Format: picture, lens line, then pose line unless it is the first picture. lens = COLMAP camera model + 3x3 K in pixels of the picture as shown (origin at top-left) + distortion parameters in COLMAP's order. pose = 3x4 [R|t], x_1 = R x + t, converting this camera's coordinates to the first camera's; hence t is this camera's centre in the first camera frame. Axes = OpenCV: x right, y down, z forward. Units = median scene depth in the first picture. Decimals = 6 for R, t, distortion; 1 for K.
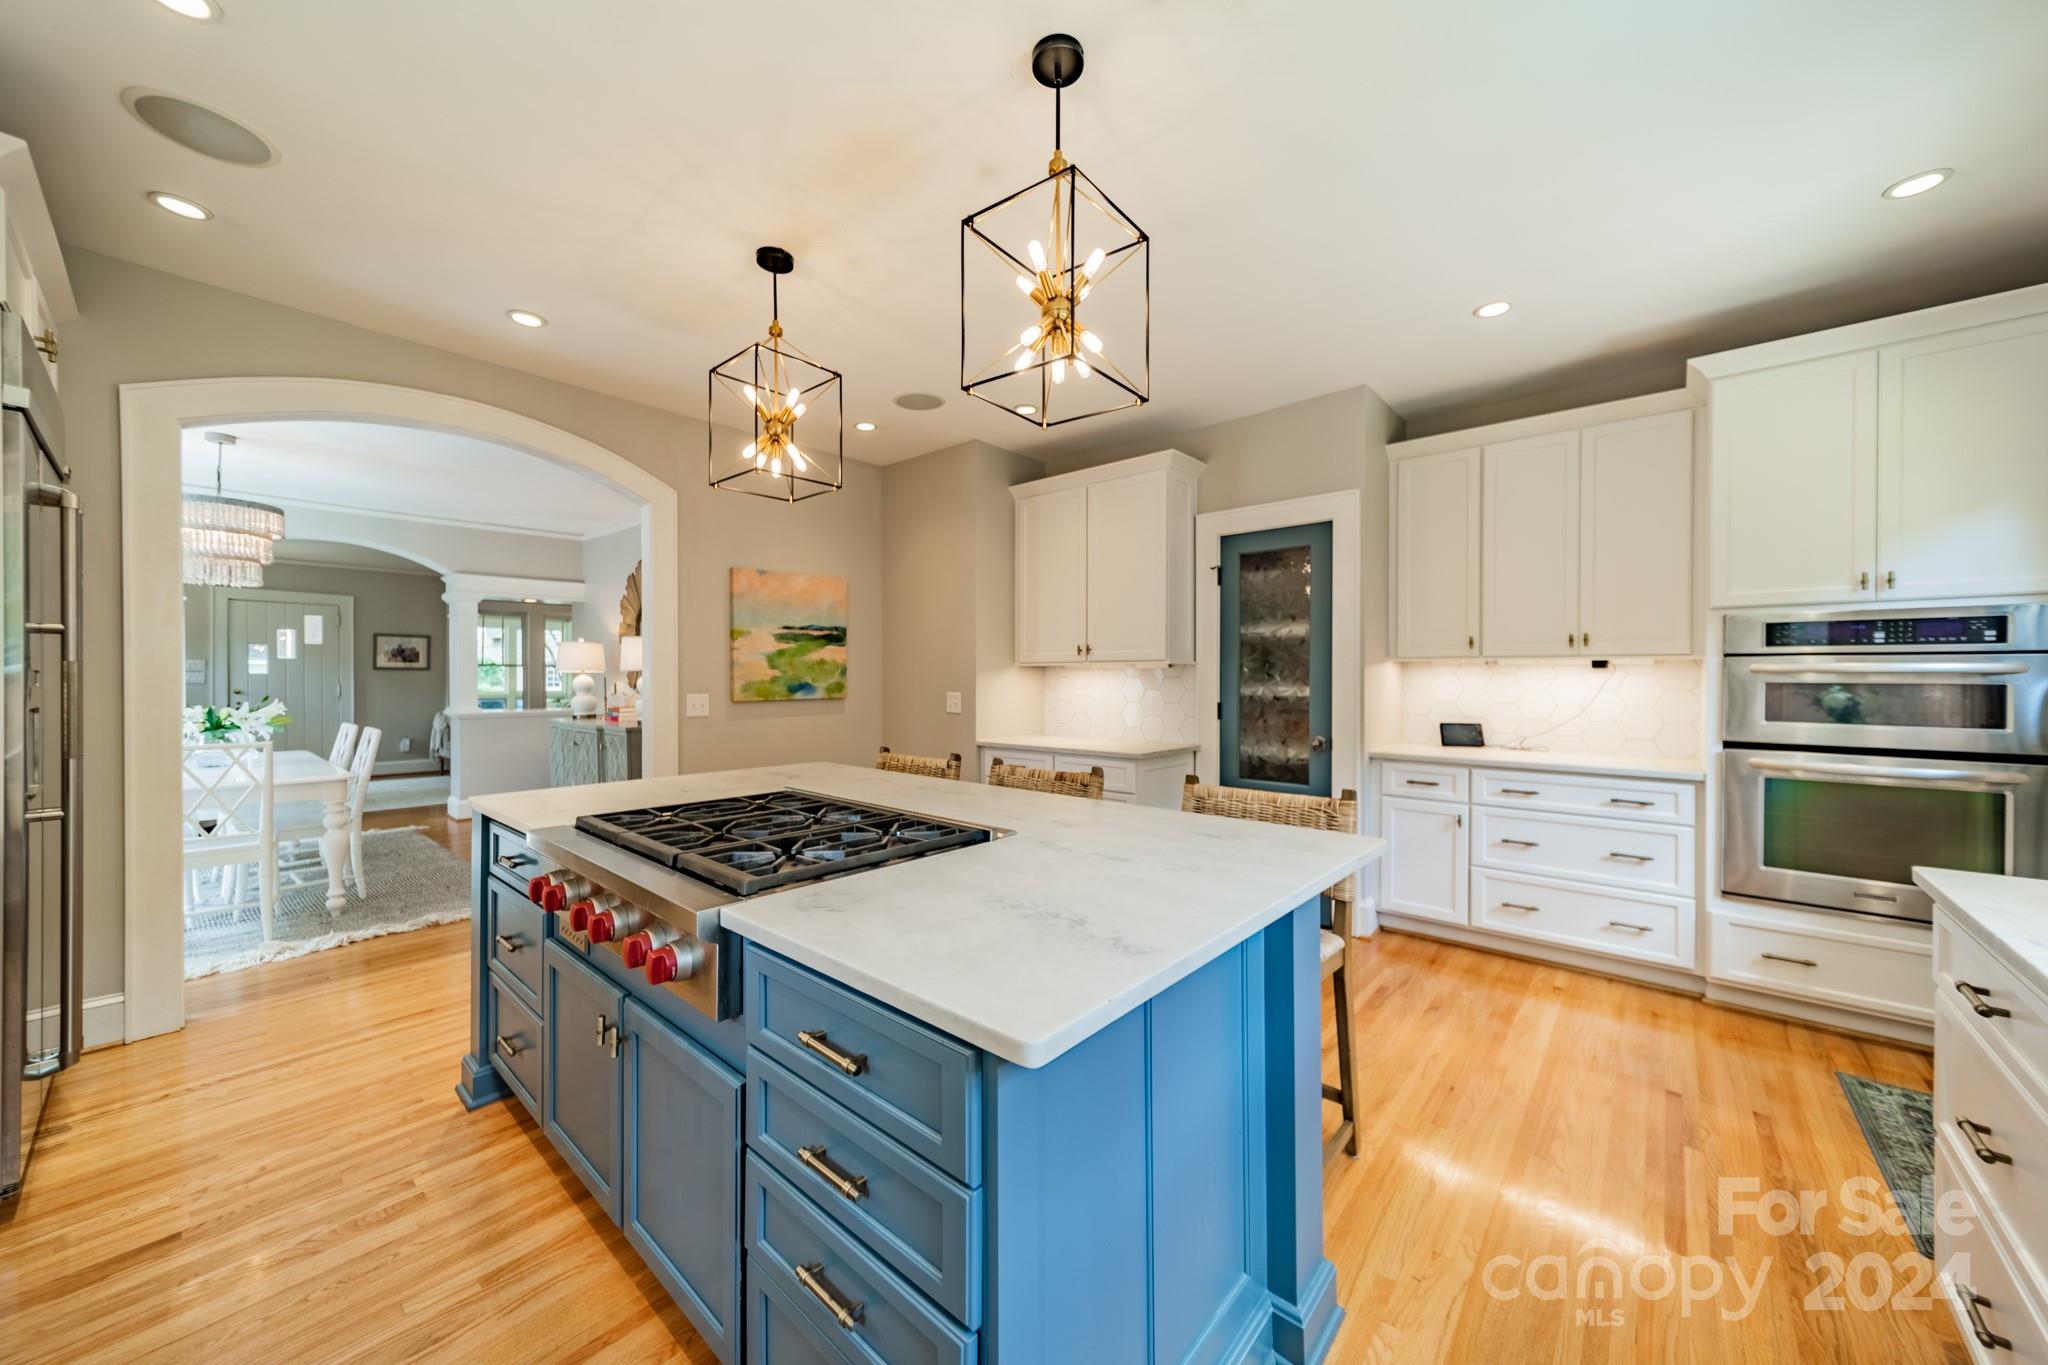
lens RADIAL K [[726.7, 0, 1026.0], [0, 726.7, 677.5], [0, 0, 1]] dist [0.002511, 0.000027]
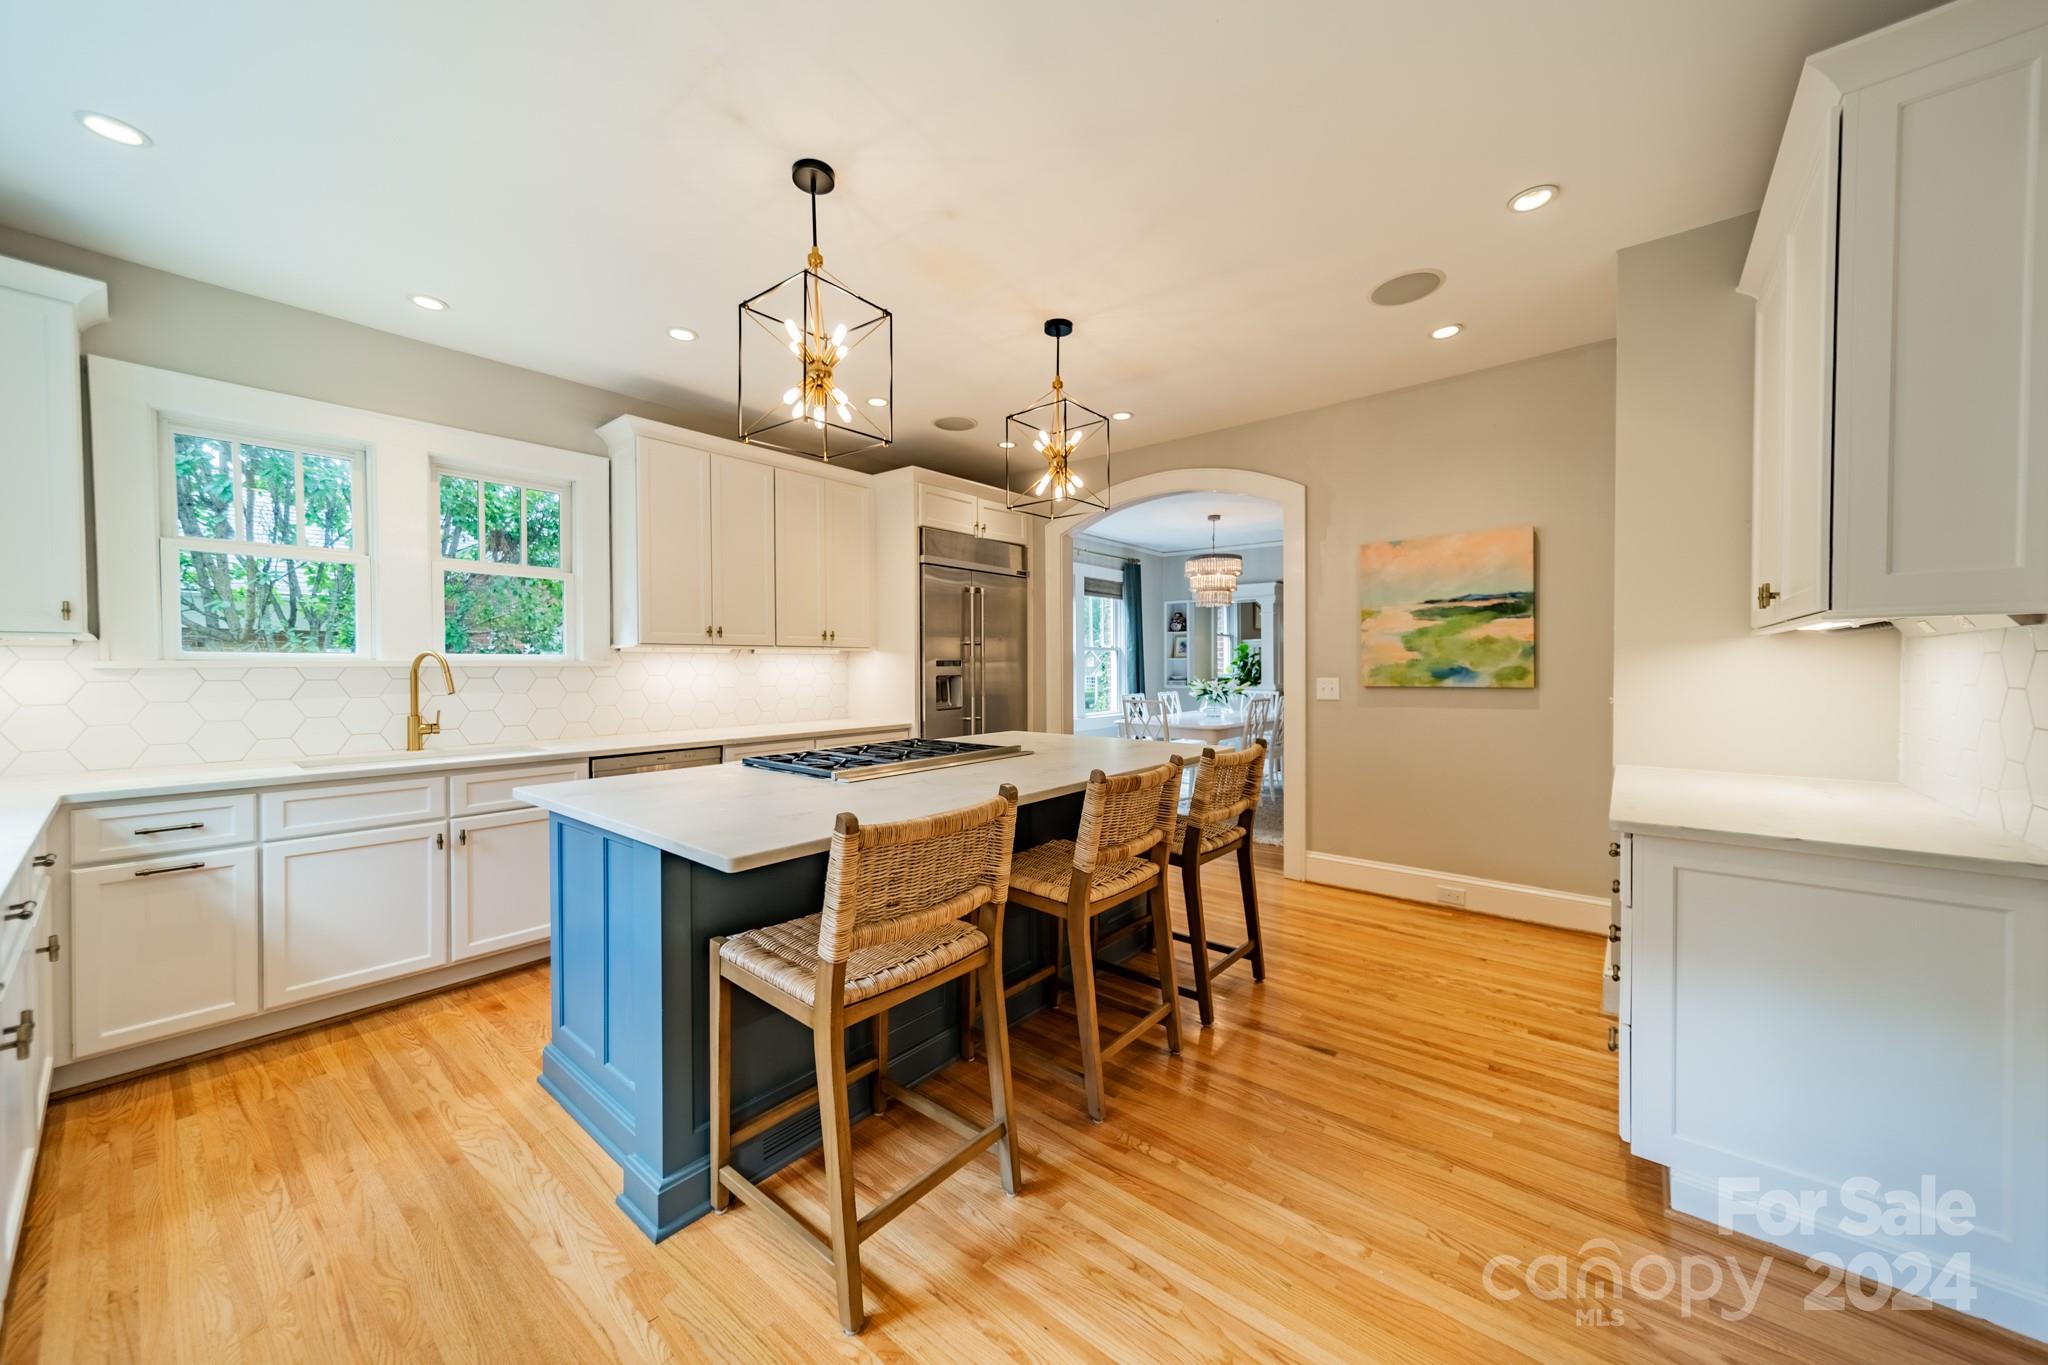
lens RADIAL K [[726.7, 0, 1026.0], [0, 726.7, 677.5], [0, 0, 1]] dist [0.002511, 0.000027]
pose [[0.022994, 0.016058, -0.999607, 0.505362], [0.003597, 0.999863, 0.016145, 0.004234], [0.999729, -0.003967, 0.022933, 0.505228]]
